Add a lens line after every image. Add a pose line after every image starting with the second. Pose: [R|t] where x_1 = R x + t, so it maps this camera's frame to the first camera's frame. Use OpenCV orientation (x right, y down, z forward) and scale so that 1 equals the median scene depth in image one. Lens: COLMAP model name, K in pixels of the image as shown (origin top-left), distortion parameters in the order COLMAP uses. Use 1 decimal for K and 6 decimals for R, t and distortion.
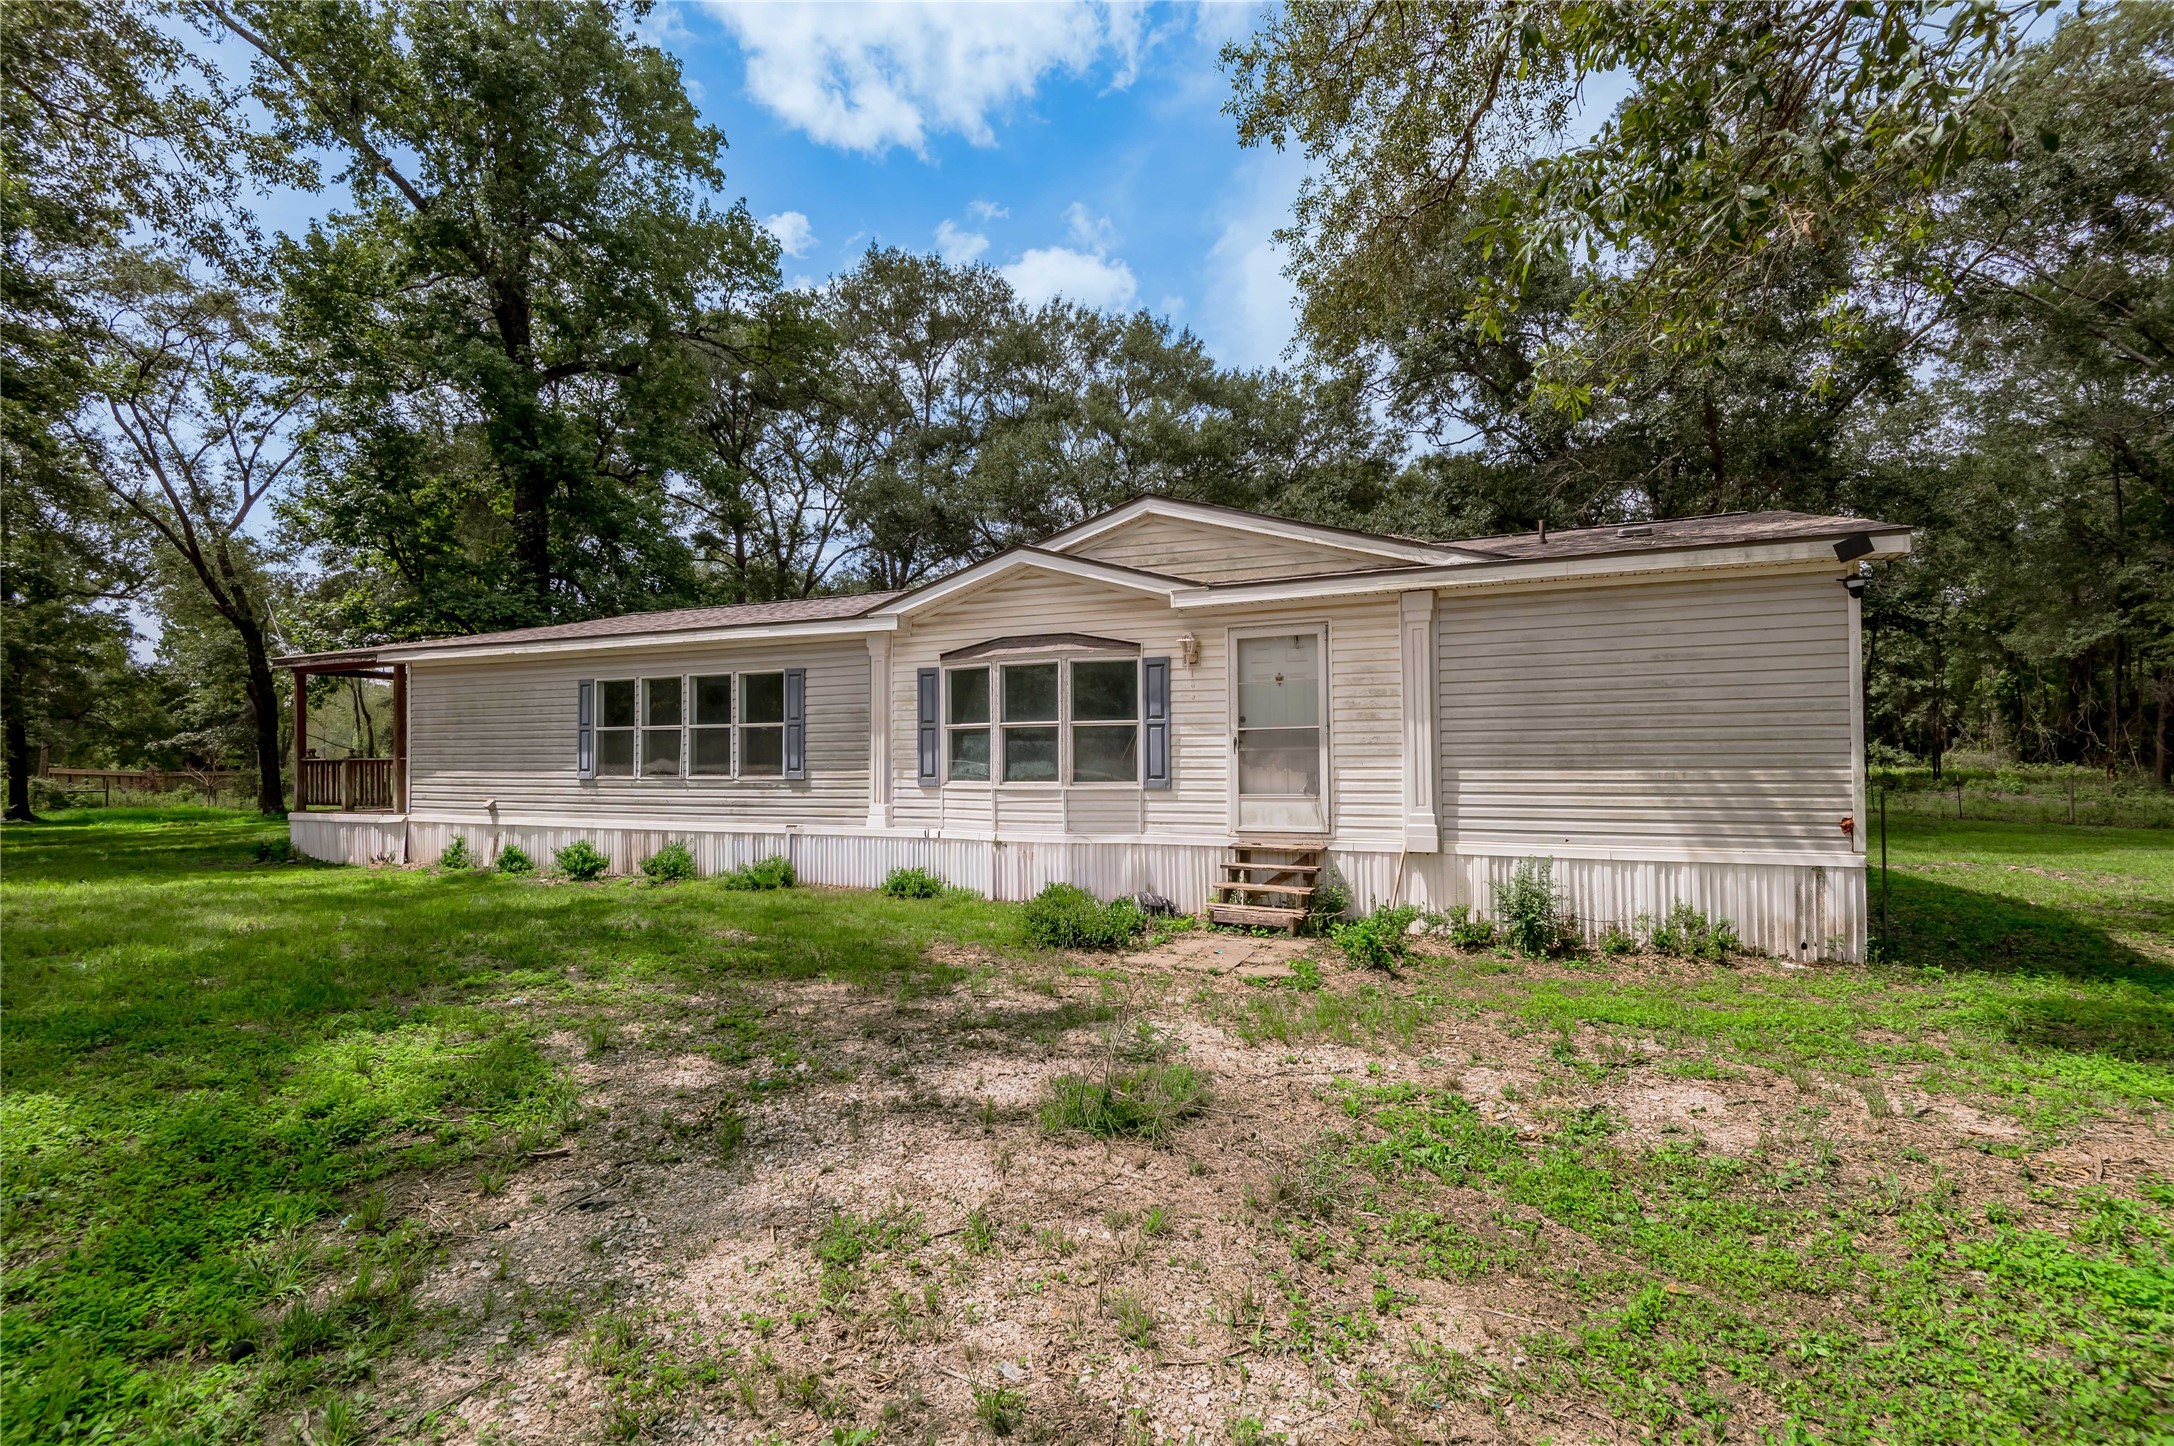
lens RADIAL K [[1004.9, 0, 1086.9], [0, 1004.9, 721.0], [0, 0, 1]] dist [0.002285, -0.000026]
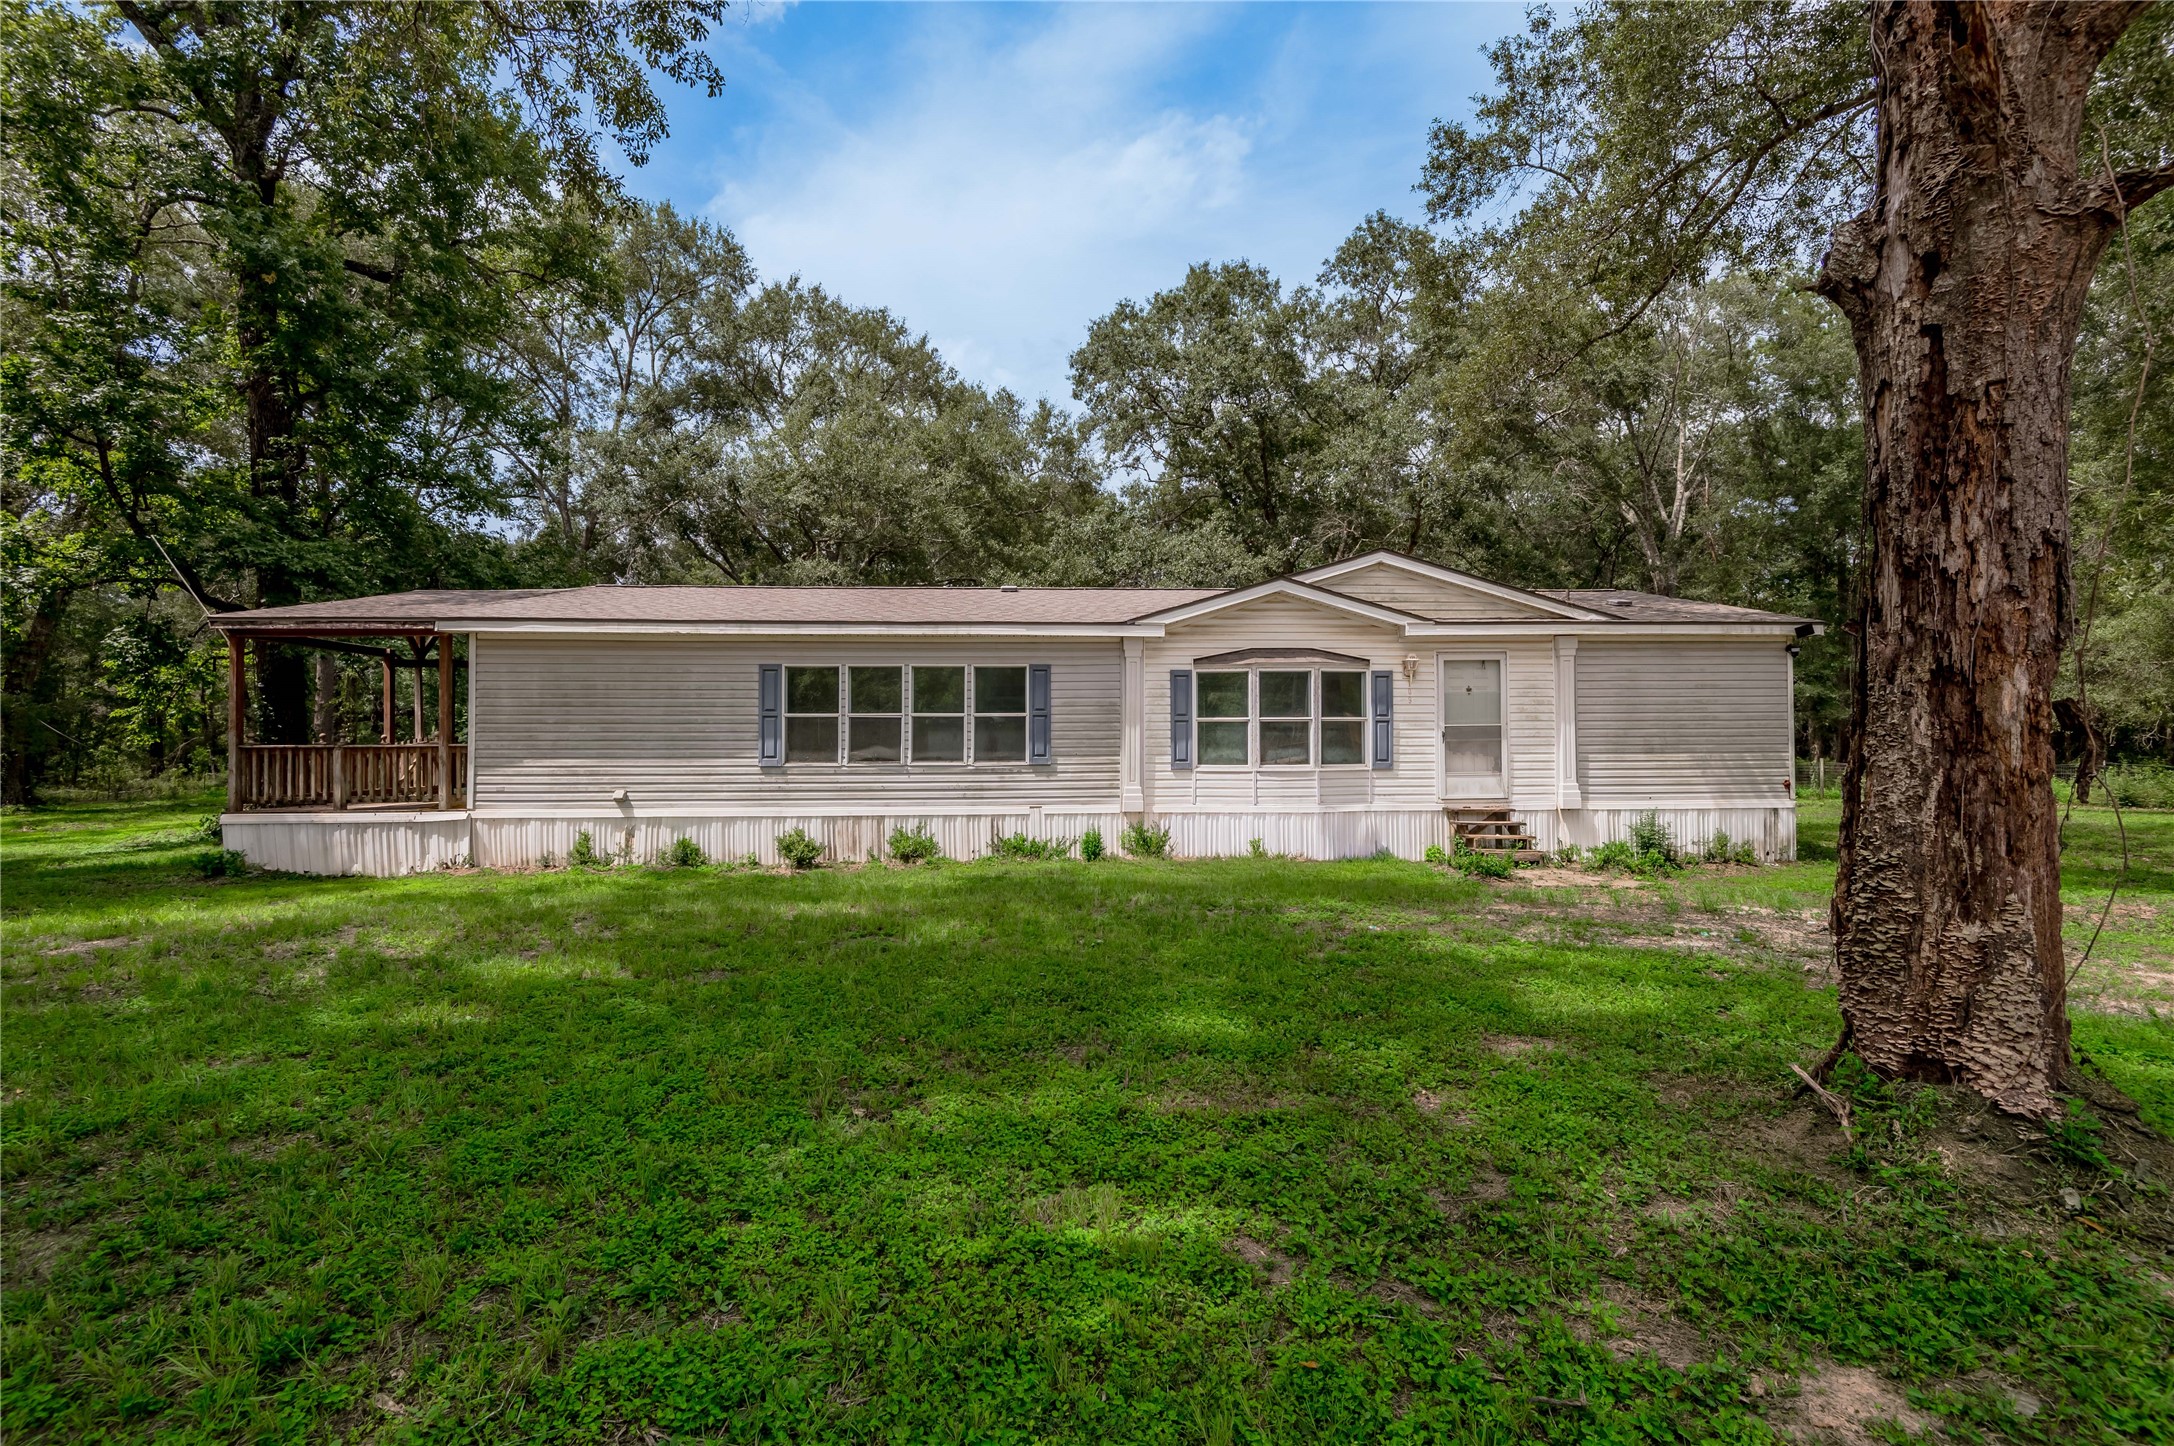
lens RADIAL K [[1004.9, 0, 1085.4], [0, 1004.9, 729.4], [0, 0, 1]] dist [0.002285, -0.000026]
pose [[0.882973, 0.011657, 0.469279, -0.820074], [-0.018848, 0.999766, 0.010629, 0.006996], [-0.469046, -0.018230, 0.882986, 0.004955]]
